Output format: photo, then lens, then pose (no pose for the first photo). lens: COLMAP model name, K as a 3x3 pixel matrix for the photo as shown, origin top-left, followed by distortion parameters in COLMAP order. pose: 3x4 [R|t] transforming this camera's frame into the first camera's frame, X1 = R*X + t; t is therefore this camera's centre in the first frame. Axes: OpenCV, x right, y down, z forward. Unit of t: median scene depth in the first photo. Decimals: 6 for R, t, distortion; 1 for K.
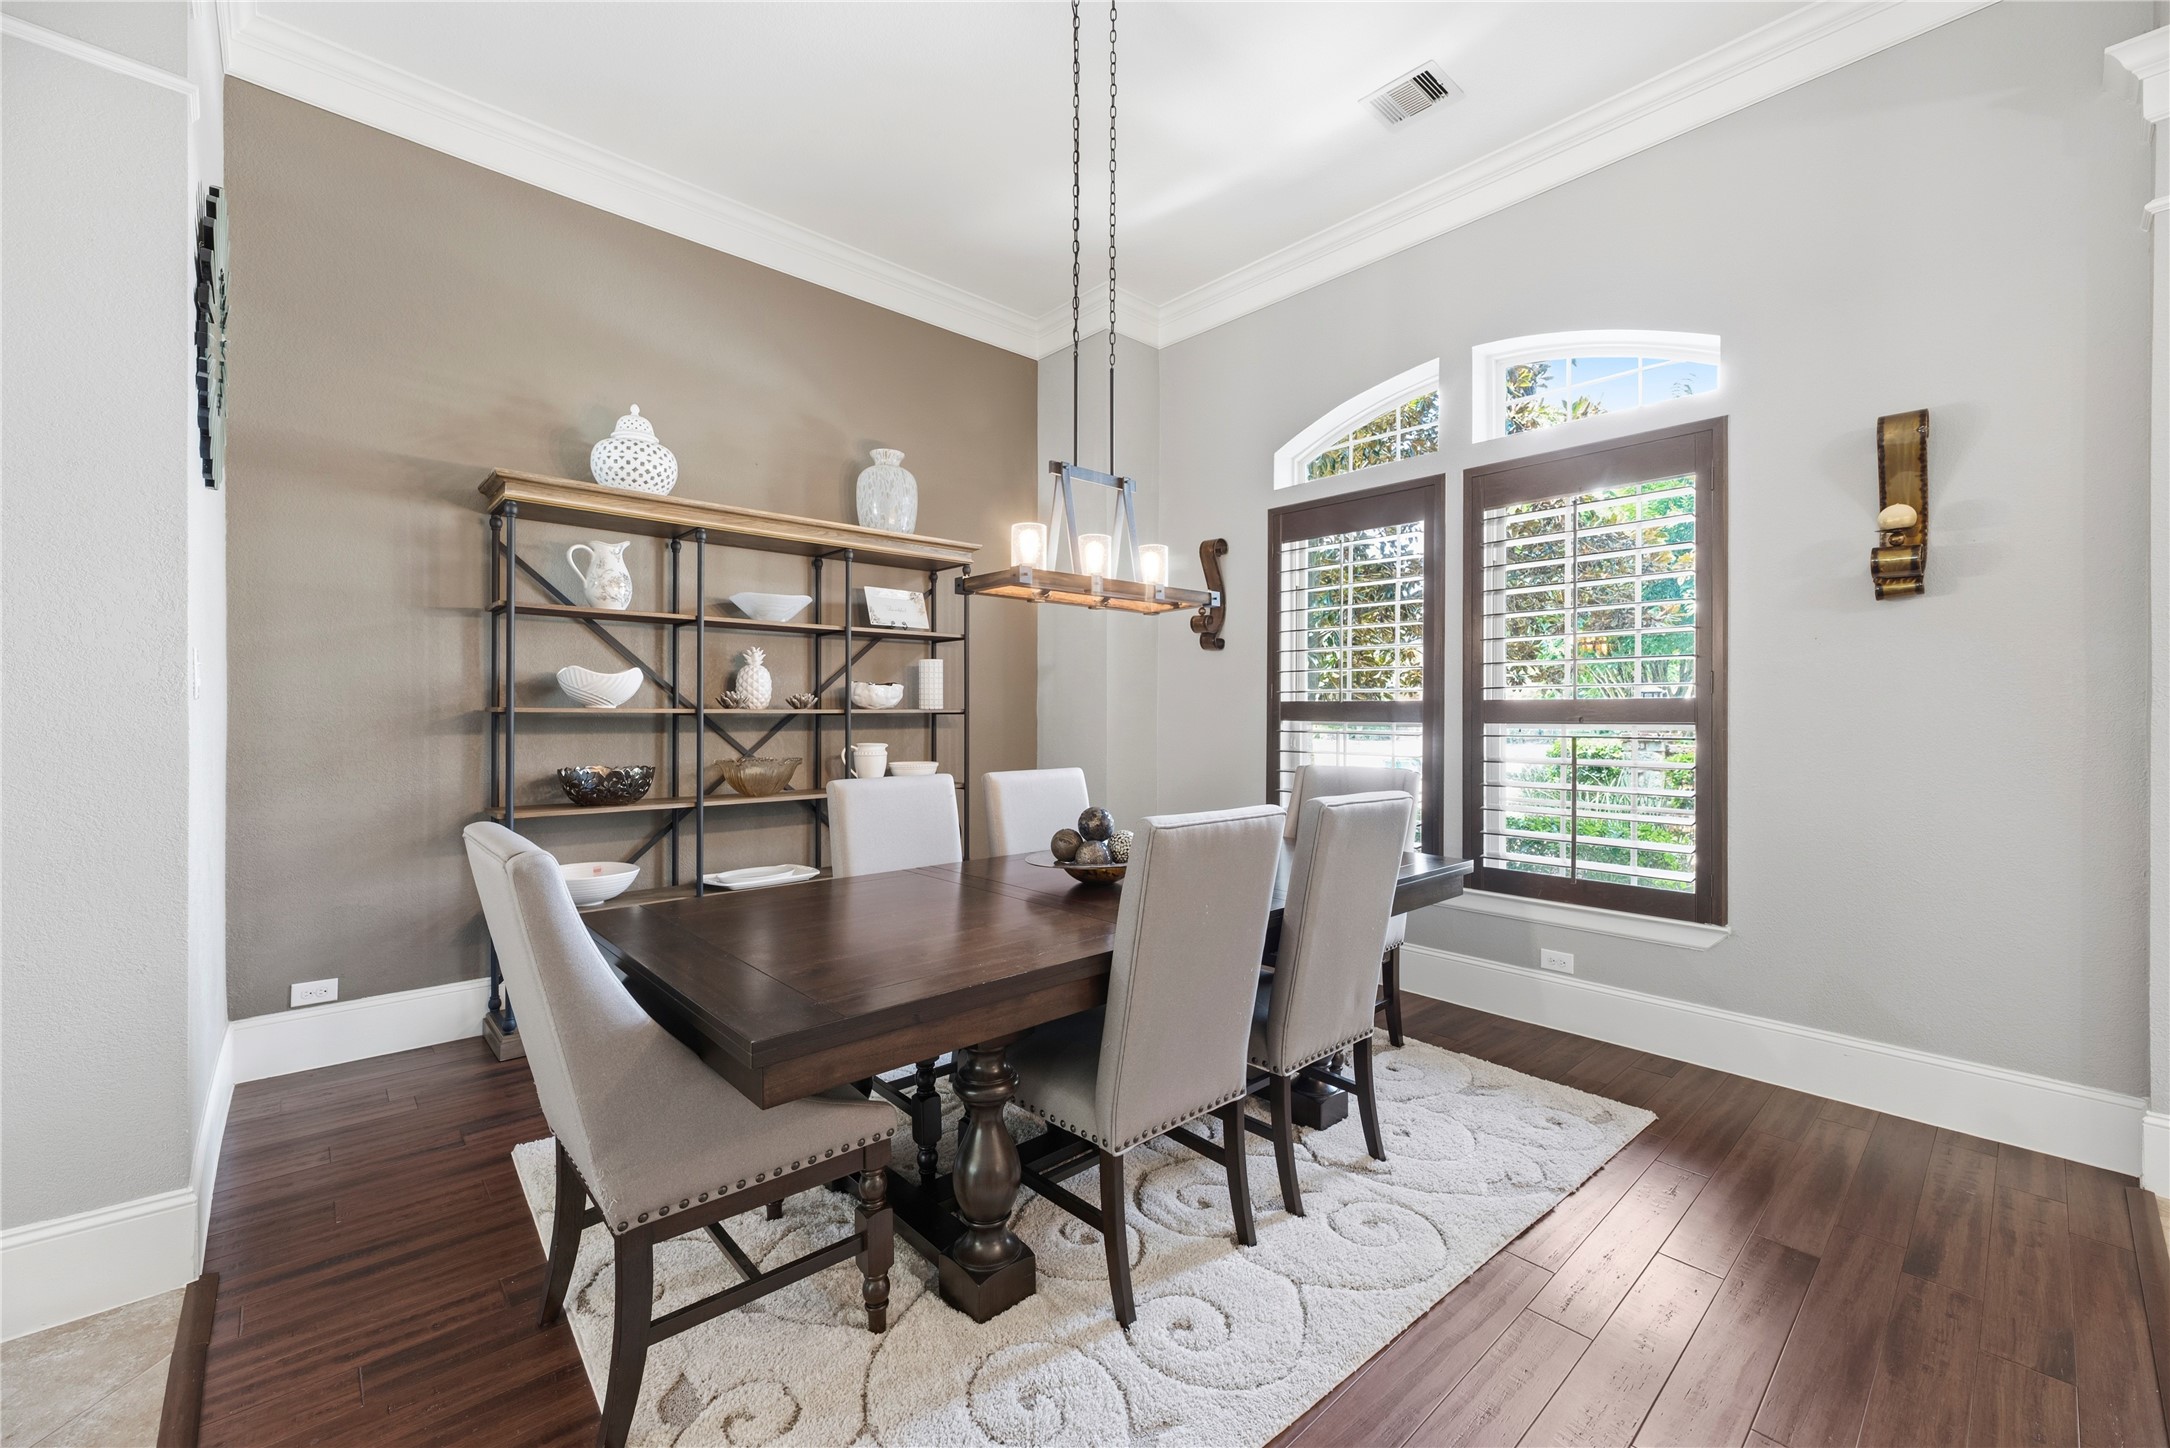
lens RADIAL K [[872.6, 0, 1100.2], [0, 872.6, 721.7], [0, 0, 1]] dist [-0.000193, -0.000514]
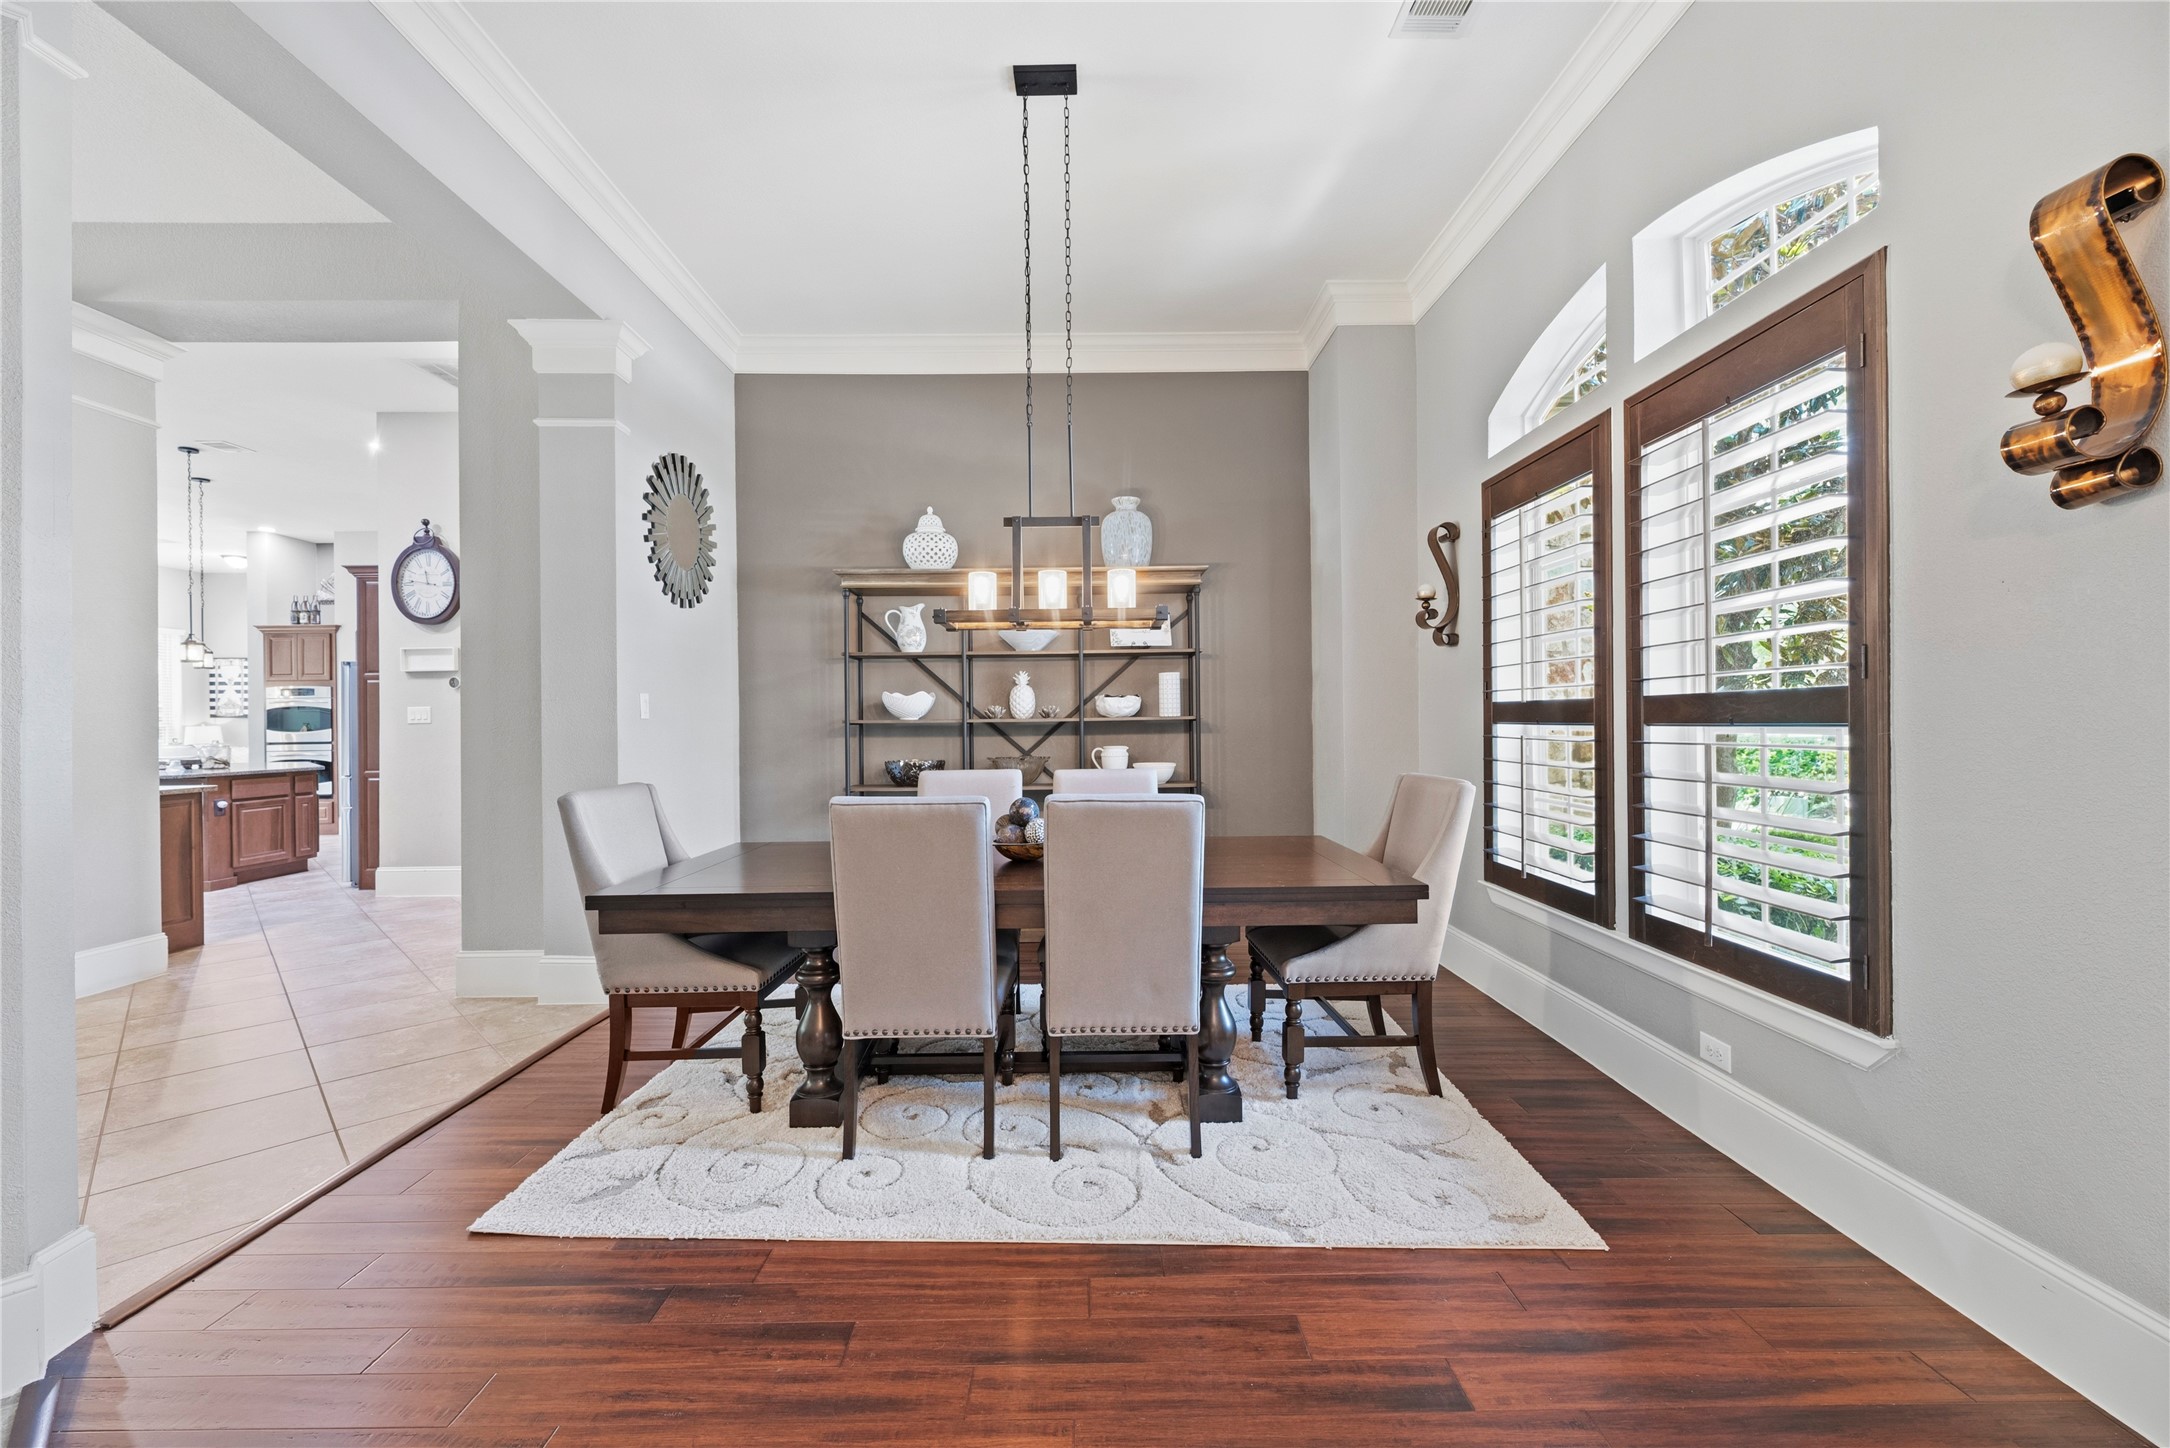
lens RADIAL K [[872.6, 0, 1083.9], [0, 872.6, 724.9], [0, 0, 1]] dist [-0.000193, -0.000514]
pose [[0.744520, -0.008017, -0.667551, 0.588779], [0.006451, 0.999968, -0.004814, 0.001677], [0.667568, -0.000722, 0.744548, 0.100954]]
